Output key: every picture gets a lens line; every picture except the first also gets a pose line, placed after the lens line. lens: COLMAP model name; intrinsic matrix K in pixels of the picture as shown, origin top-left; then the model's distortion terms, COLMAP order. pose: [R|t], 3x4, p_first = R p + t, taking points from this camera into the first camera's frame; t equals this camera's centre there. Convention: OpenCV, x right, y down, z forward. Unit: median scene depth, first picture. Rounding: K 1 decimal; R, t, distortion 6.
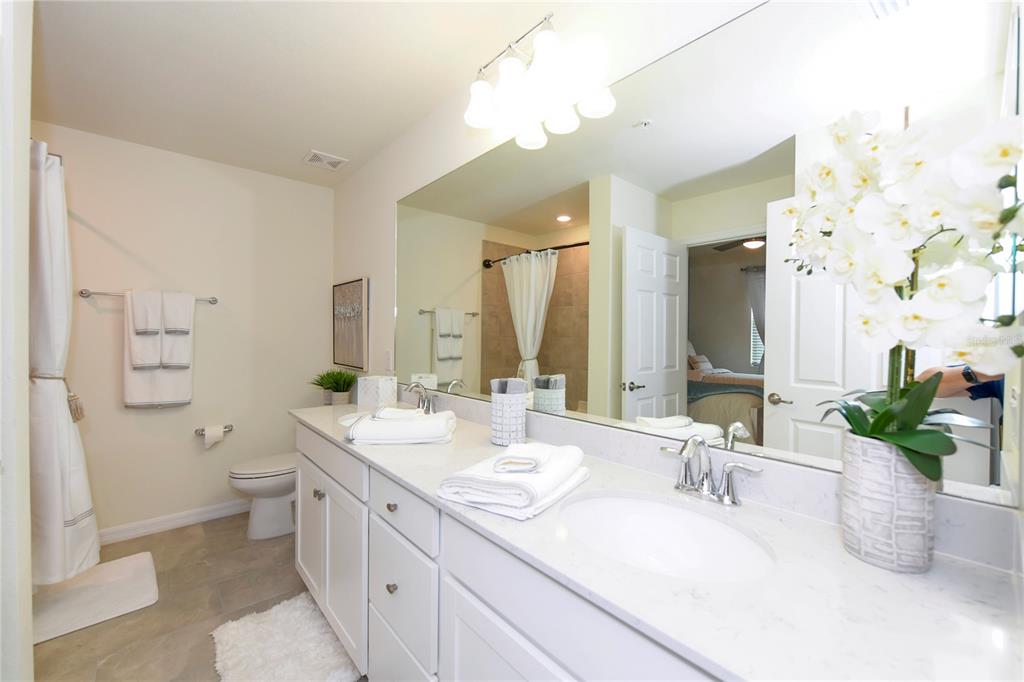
lens RADIAL K [[431.4, 0, 512.3], [0, 431.4, 338.9], [0, 0, 1]] dist [0.001370, 0.000054]
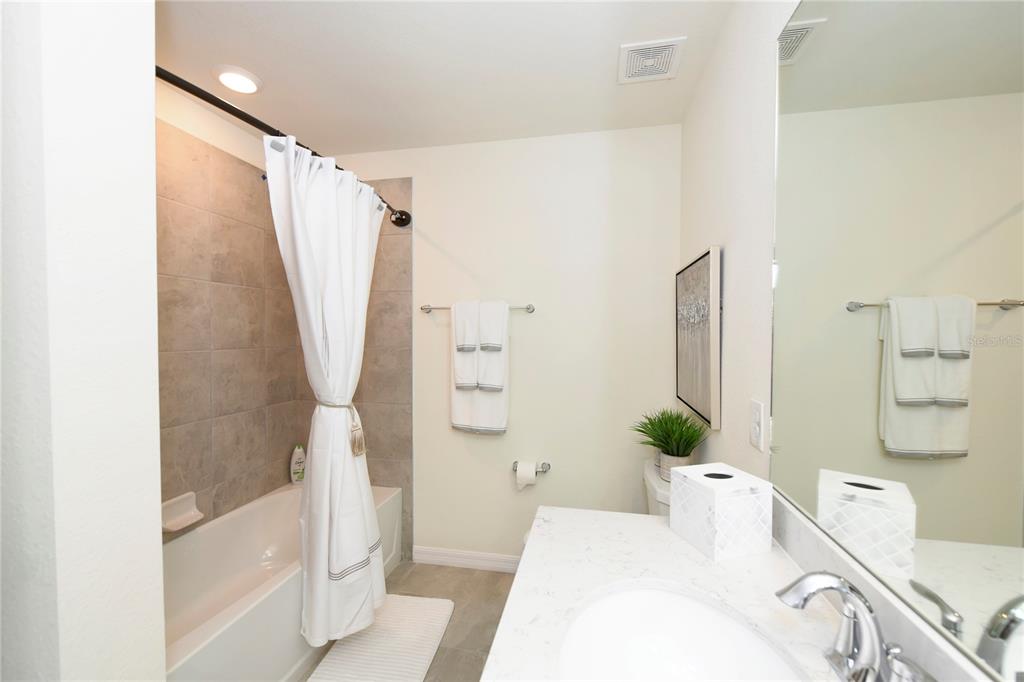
lens RADIAL K [[406.5, 0, 517.6], [0, 406.5, 341.0], [0, 0, 1]] dist [-0.000727, -0.000022]
pose [[0.619030, 0.008100, -0.785326, -0.103591], [0.001245, 0.999935, 0.011295, -0.036610], [0.785366, -0.007970, 0.618980, 0.509520]]
